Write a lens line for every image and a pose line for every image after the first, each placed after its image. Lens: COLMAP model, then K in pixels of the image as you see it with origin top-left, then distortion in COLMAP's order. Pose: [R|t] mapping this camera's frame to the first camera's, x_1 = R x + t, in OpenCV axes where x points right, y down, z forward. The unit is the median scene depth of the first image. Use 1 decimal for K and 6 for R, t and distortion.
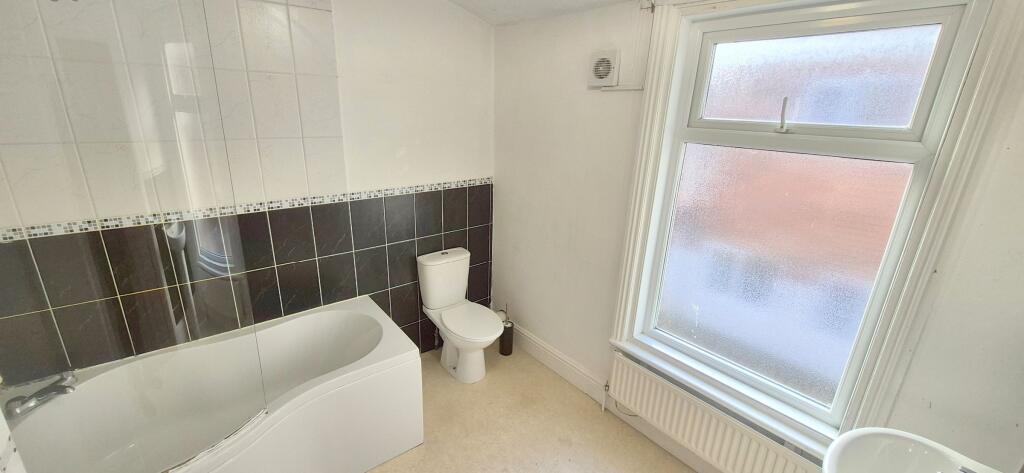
lens RADIAL K [[400.5, 0, 473.2], [0, 400.5, 240.9], [0, 0, 1]] dist [0.000705, 0.000024]
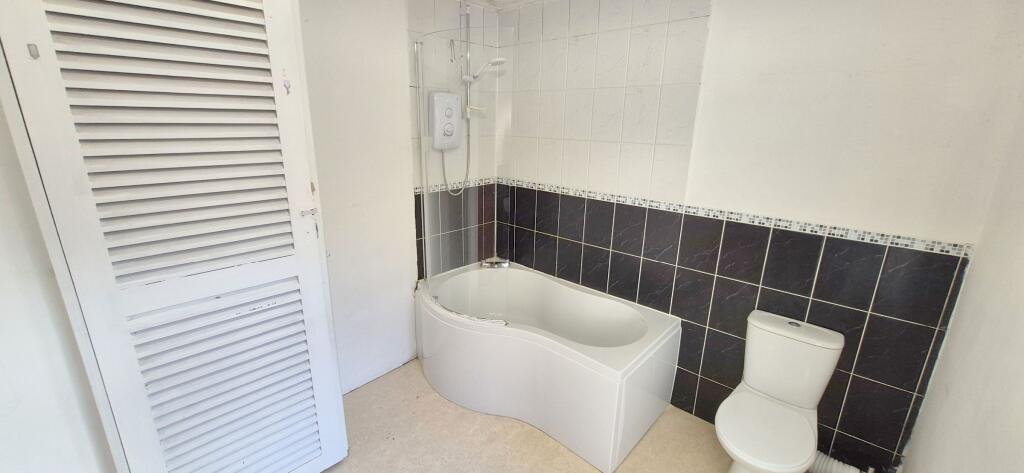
lens RADIAL K [[407.8, 0, 512.0], [0, 407.8, 236.5], [0, 0, 1]] dist [0.000182, 0.000045]
pose [[0.174944, 0.265224, -0.948183, 0.580241], [-0.307190, 0.929665, 0.203366, -0.127038], [0.935430, 0.255695, 0.244113, 0.421911]]
